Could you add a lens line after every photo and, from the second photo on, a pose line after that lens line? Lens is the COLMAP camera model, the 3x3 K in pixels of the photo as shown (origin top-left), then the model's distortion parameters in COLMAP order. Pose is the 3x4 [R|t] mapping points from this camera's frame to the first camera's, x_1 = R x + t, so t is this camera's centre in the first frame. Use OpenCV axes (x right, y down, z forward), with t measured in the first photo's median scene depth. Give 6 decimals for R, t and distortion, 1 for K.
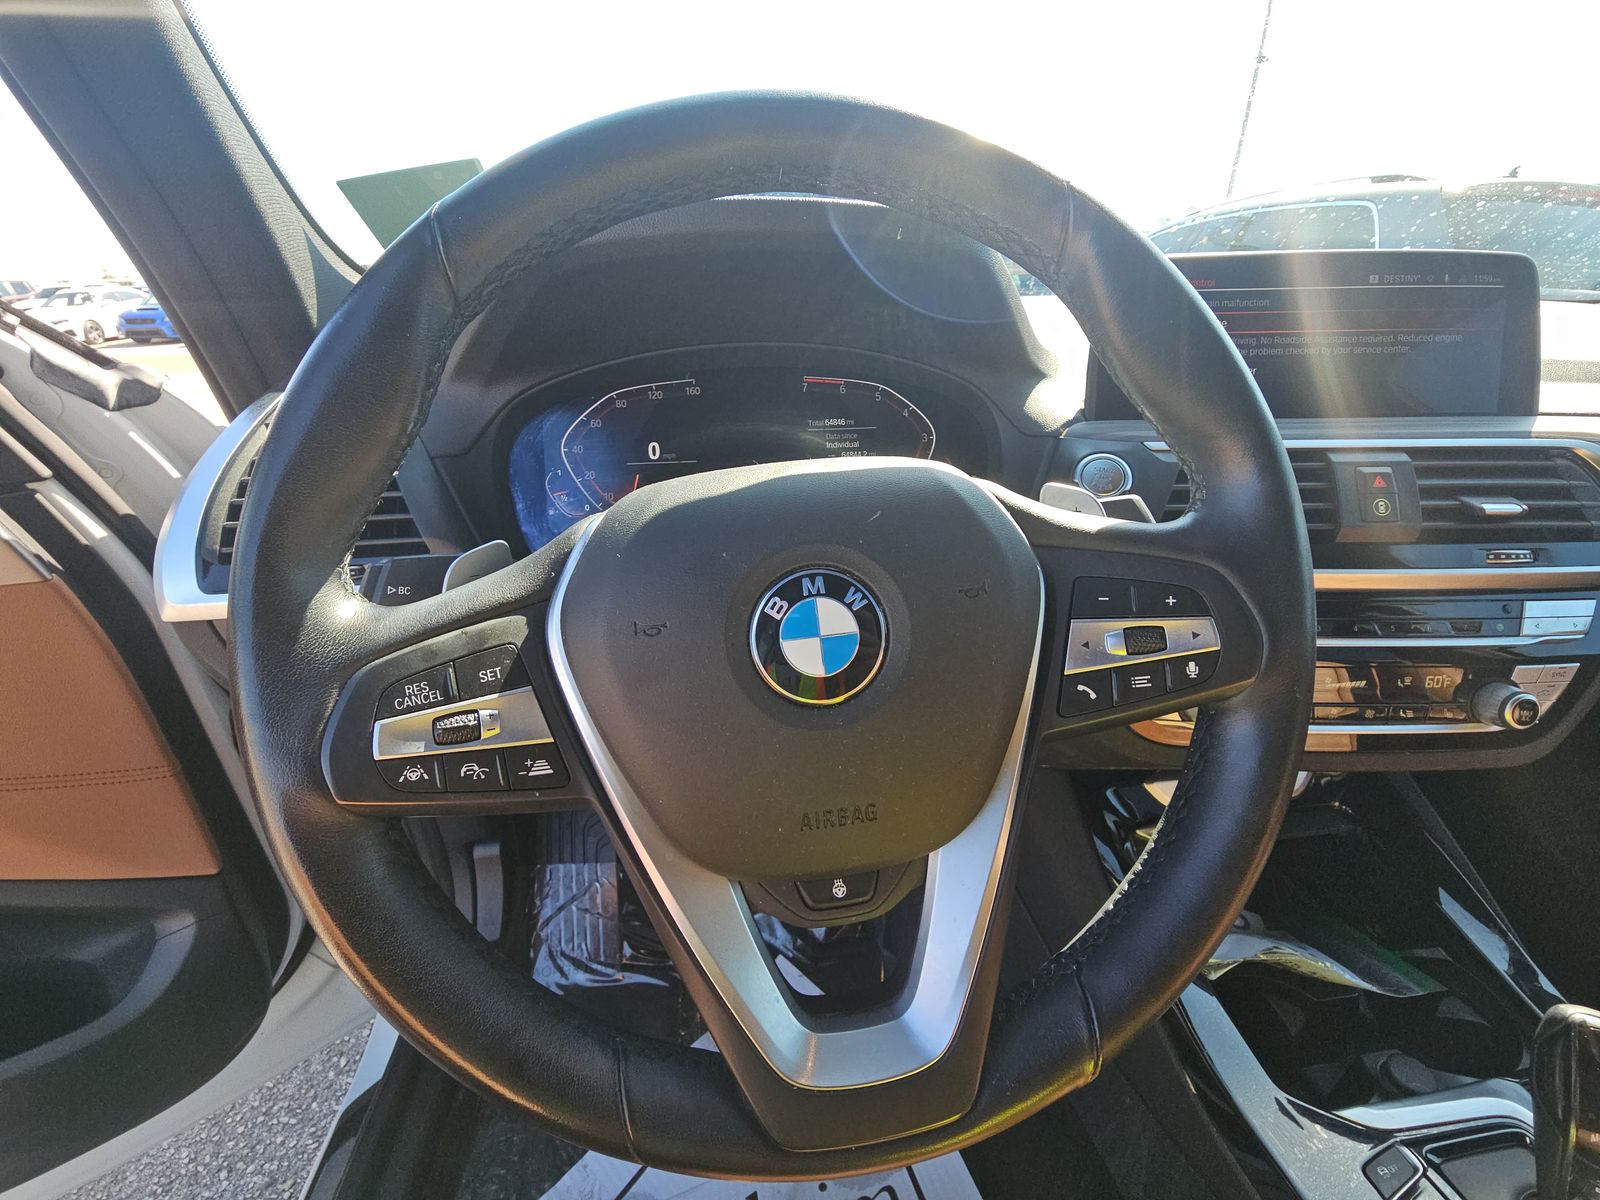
lens RADIAL K [[644.8, 0, 792.1], [0, 644.8, 600.8], [0, 0, 1]] dist [-0.002041, -0.002505]
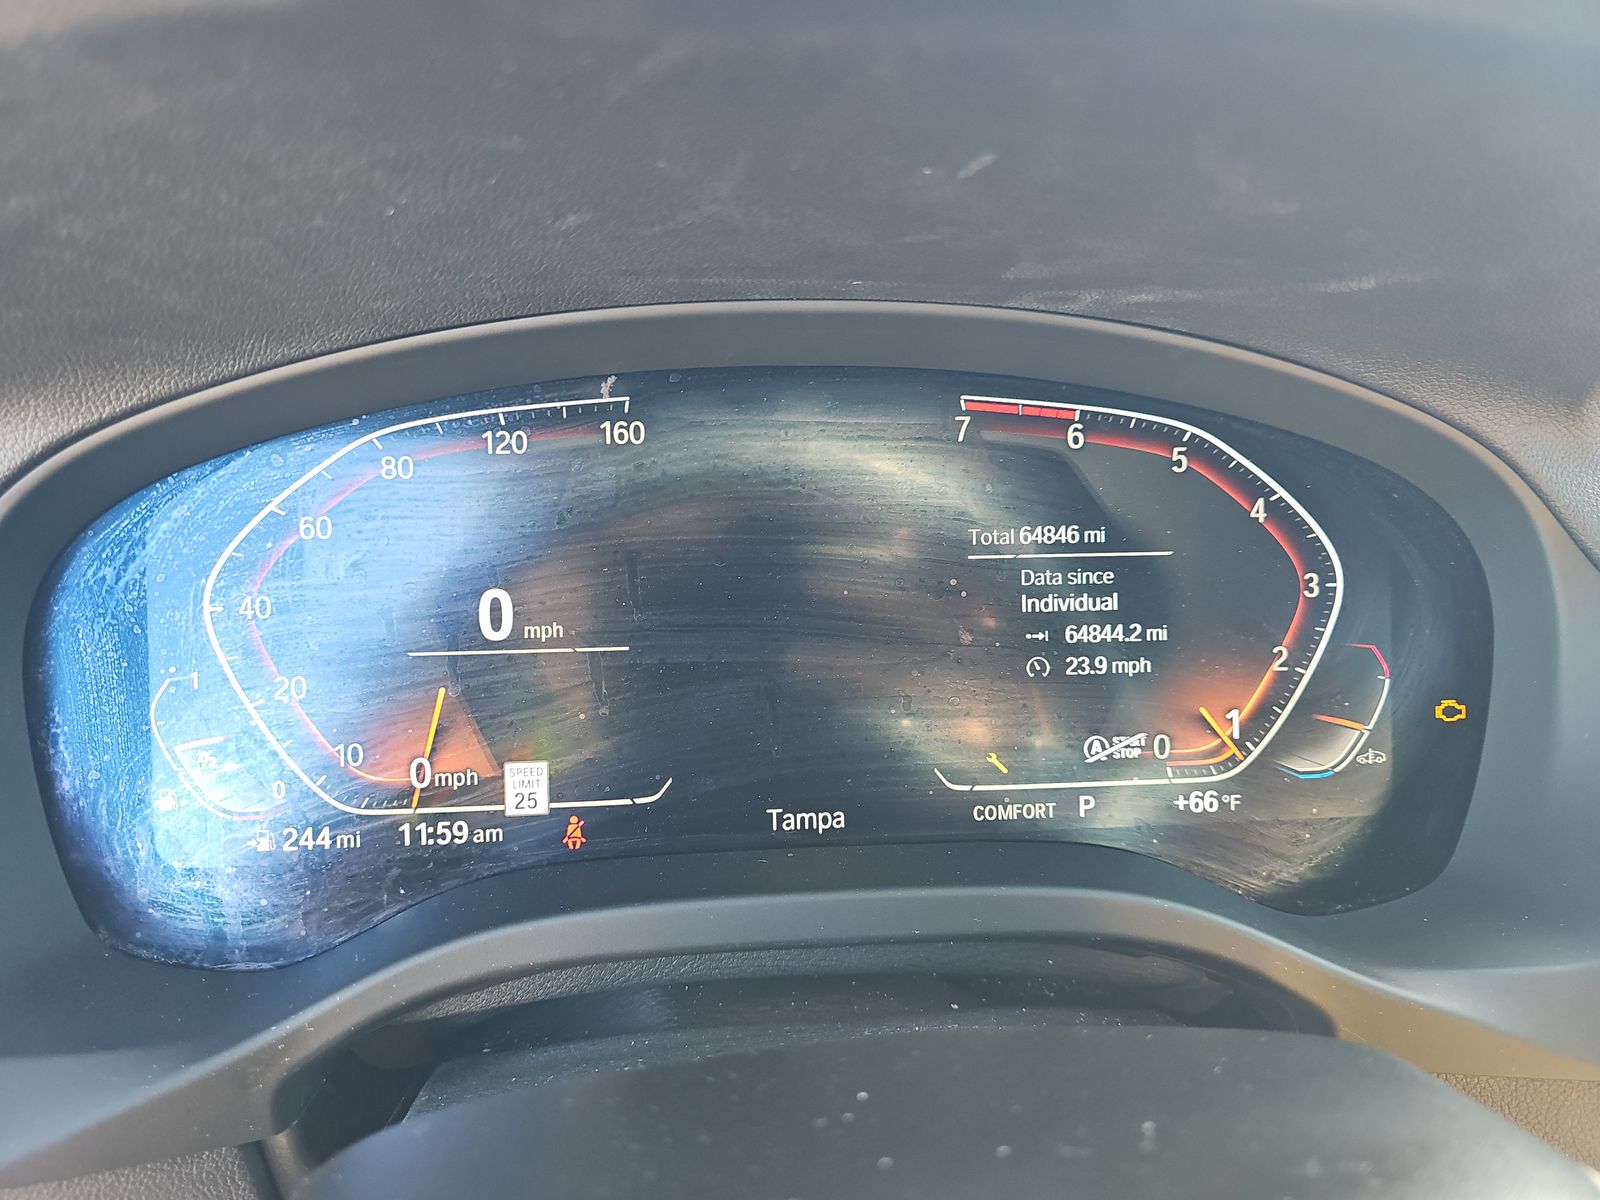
lens RADIAL K [[1066.2, 0, 801.4], [0, 1066.2, 602.0], [0, 0, 1]] dist [-0.007251, -0.002049]
pose [[0.999384, 0.035083, -0.000867, -0.066306], [-0.035085, 0.999383, -0.001630, -0.266225], [0.000809, 0.001660, 0.999998, 0.508247]]
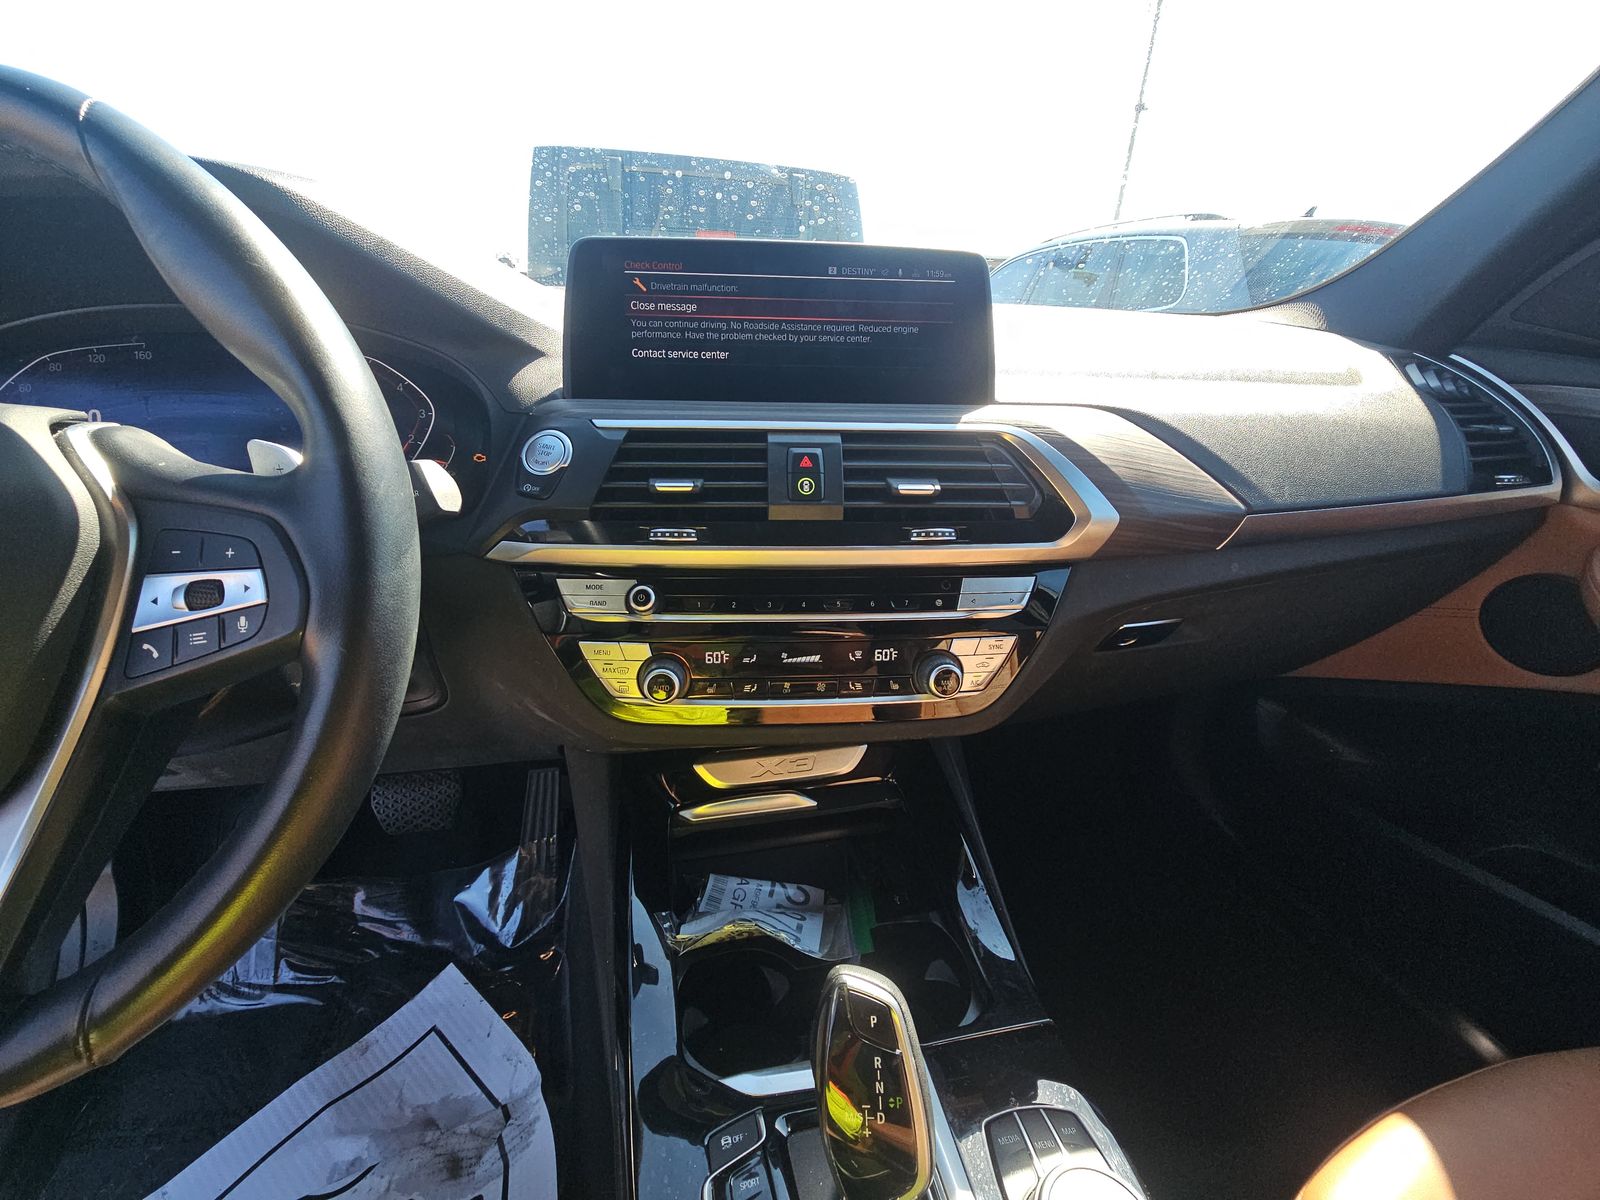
lens RADIAL K [[644.8, 0, 793.5], [0, 644.8, 599.9], [0, 0, 1]] dist [-0.002041, -0.002505]
pose [[0.993106, -0.004038, 0.117147, 0.733893], [0.005482, 0.999913, -0.012004, 0.047599], [-0.117089, 0.012564, 0.993042, -0.027096]]
